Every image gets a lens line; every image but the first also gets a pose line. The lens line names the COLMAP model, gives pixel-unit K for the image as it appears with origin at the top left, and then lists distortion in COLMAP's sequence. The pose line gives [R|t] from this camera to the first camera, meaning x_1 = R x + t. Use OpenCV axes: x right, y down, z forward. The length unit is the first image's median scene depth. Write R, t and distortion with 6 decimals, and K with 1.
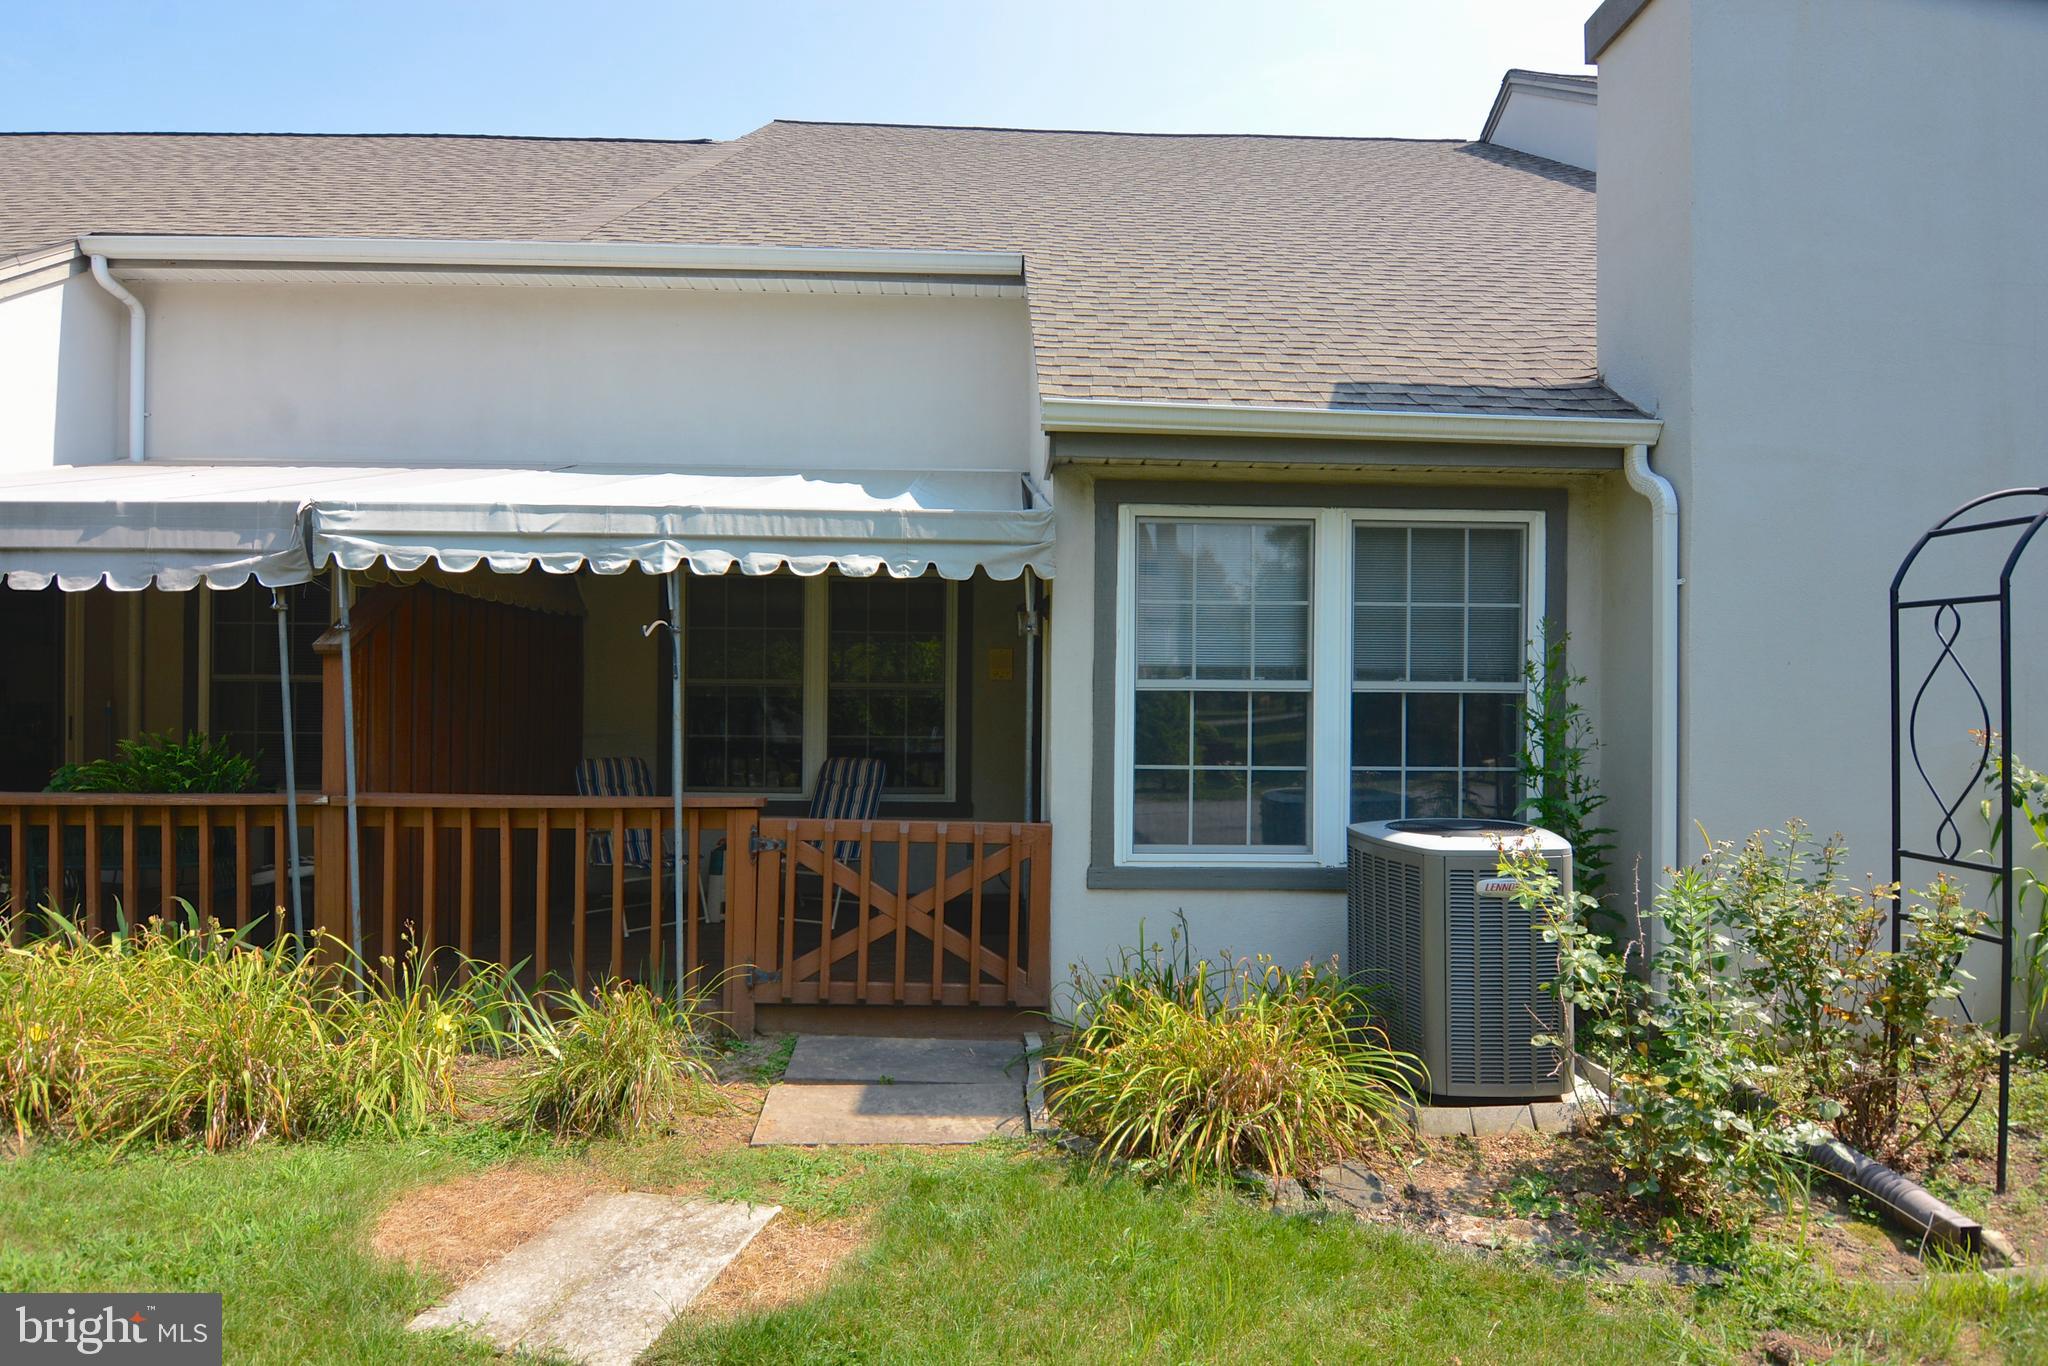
lens RADIAL K [[1089.1, 0, 1024.0], [0, 1089.1, 683.0], [0, 0, 1]] dist [0.009199, -0.025298]
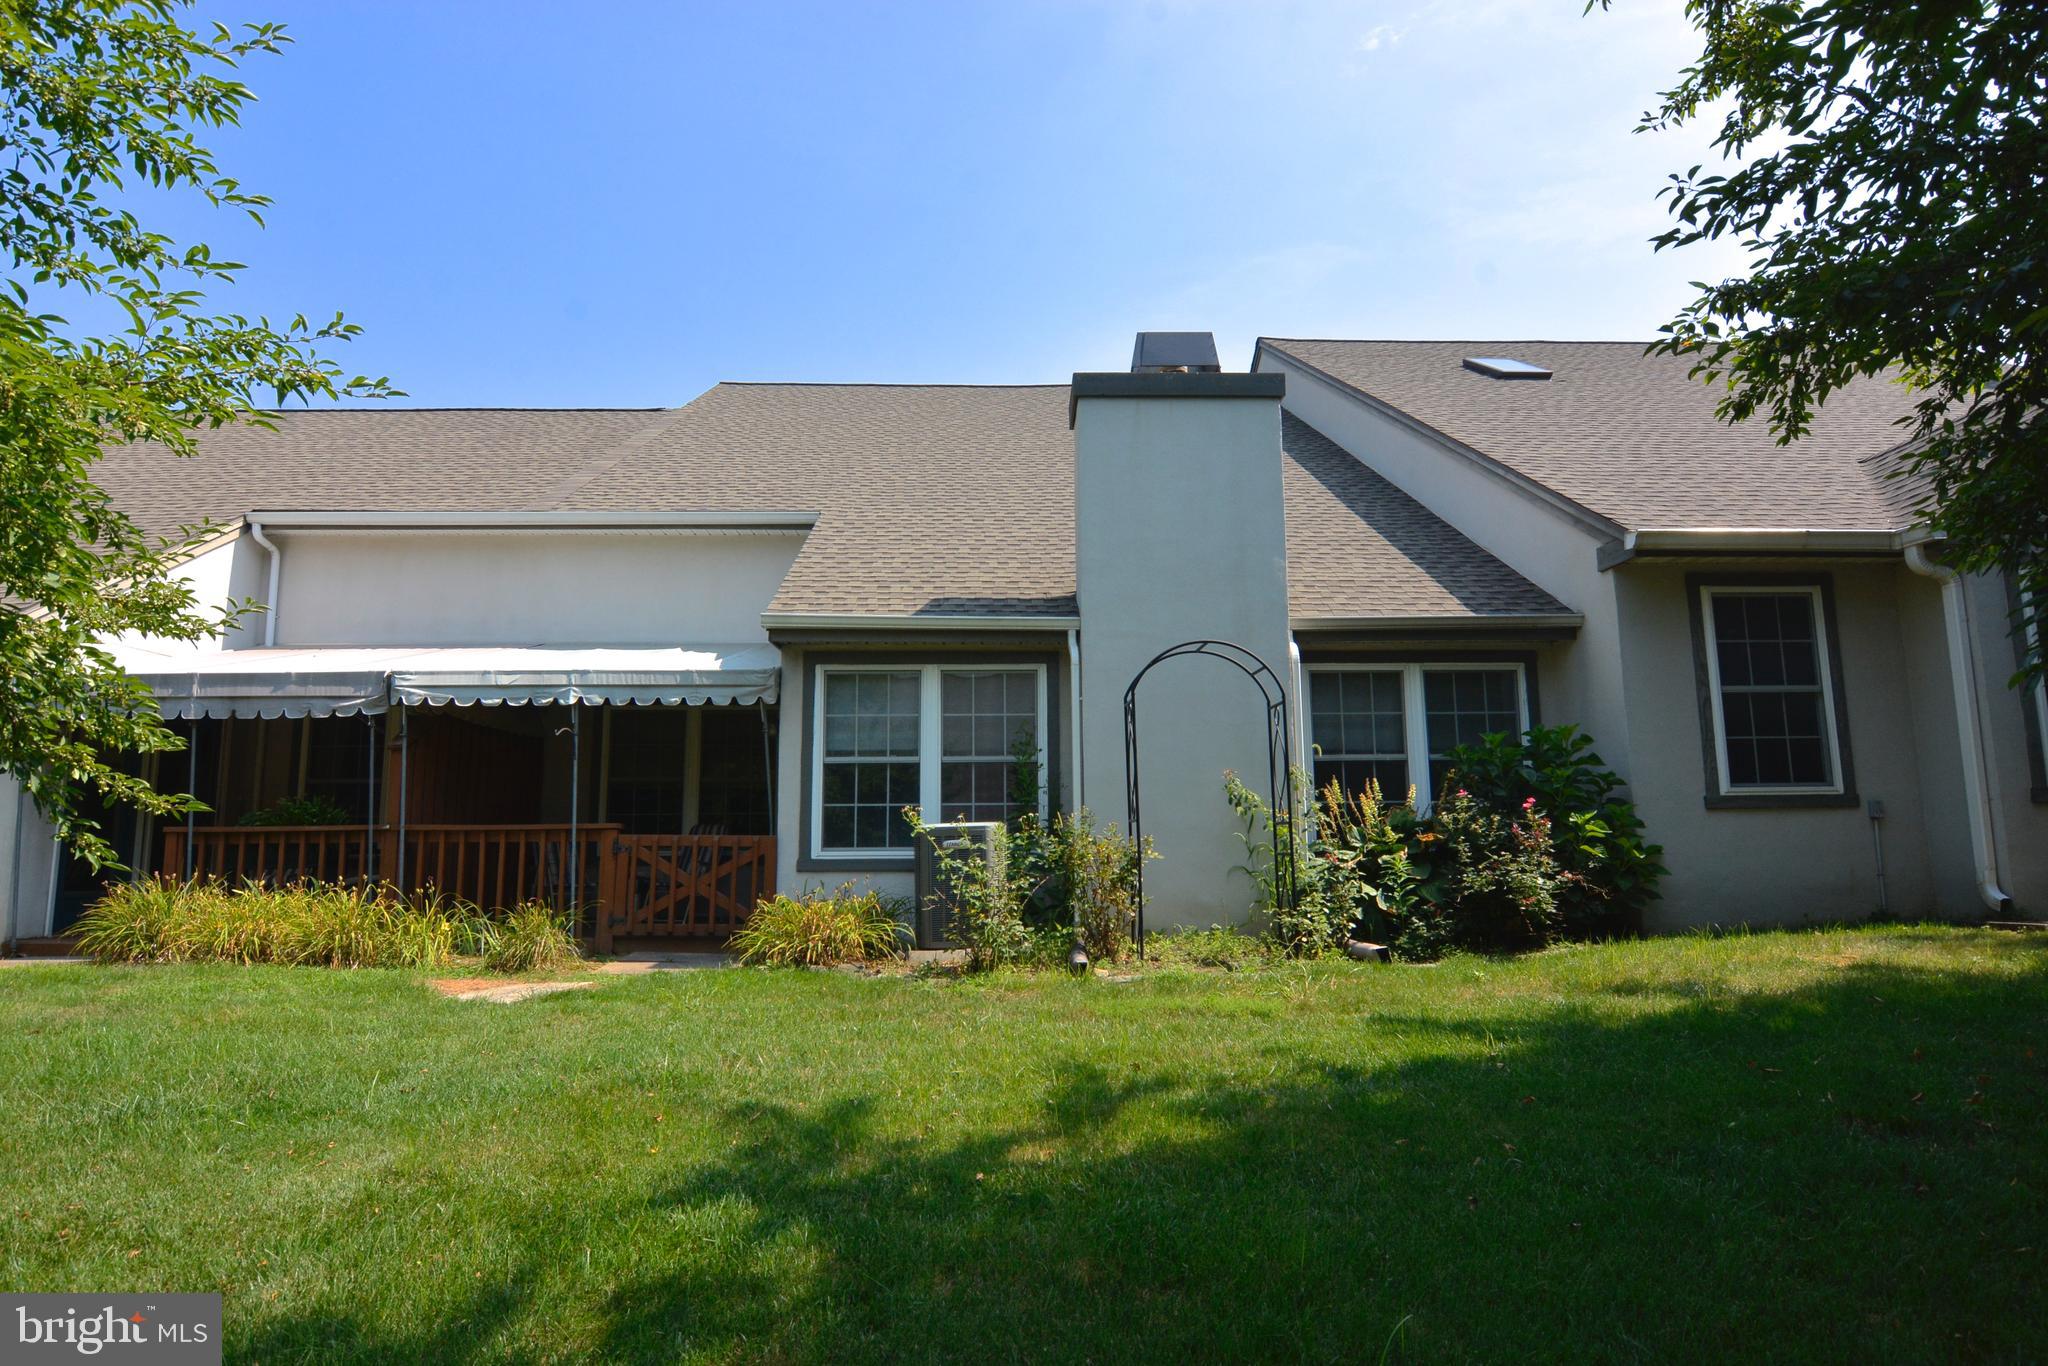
lens RADIAL K [[1089.1, 0, 1024.0], [0, 1089.1, 683.0], [0, 0, 1]] dist [0.009199, -0.025298]
pose [[0.999791, -0.018193, -0.009311, 0.470038], [0.016757, 0.990554, -0.136094, 0.131824], [0.011699, 0.135910, 0.990652, -0.868761]]
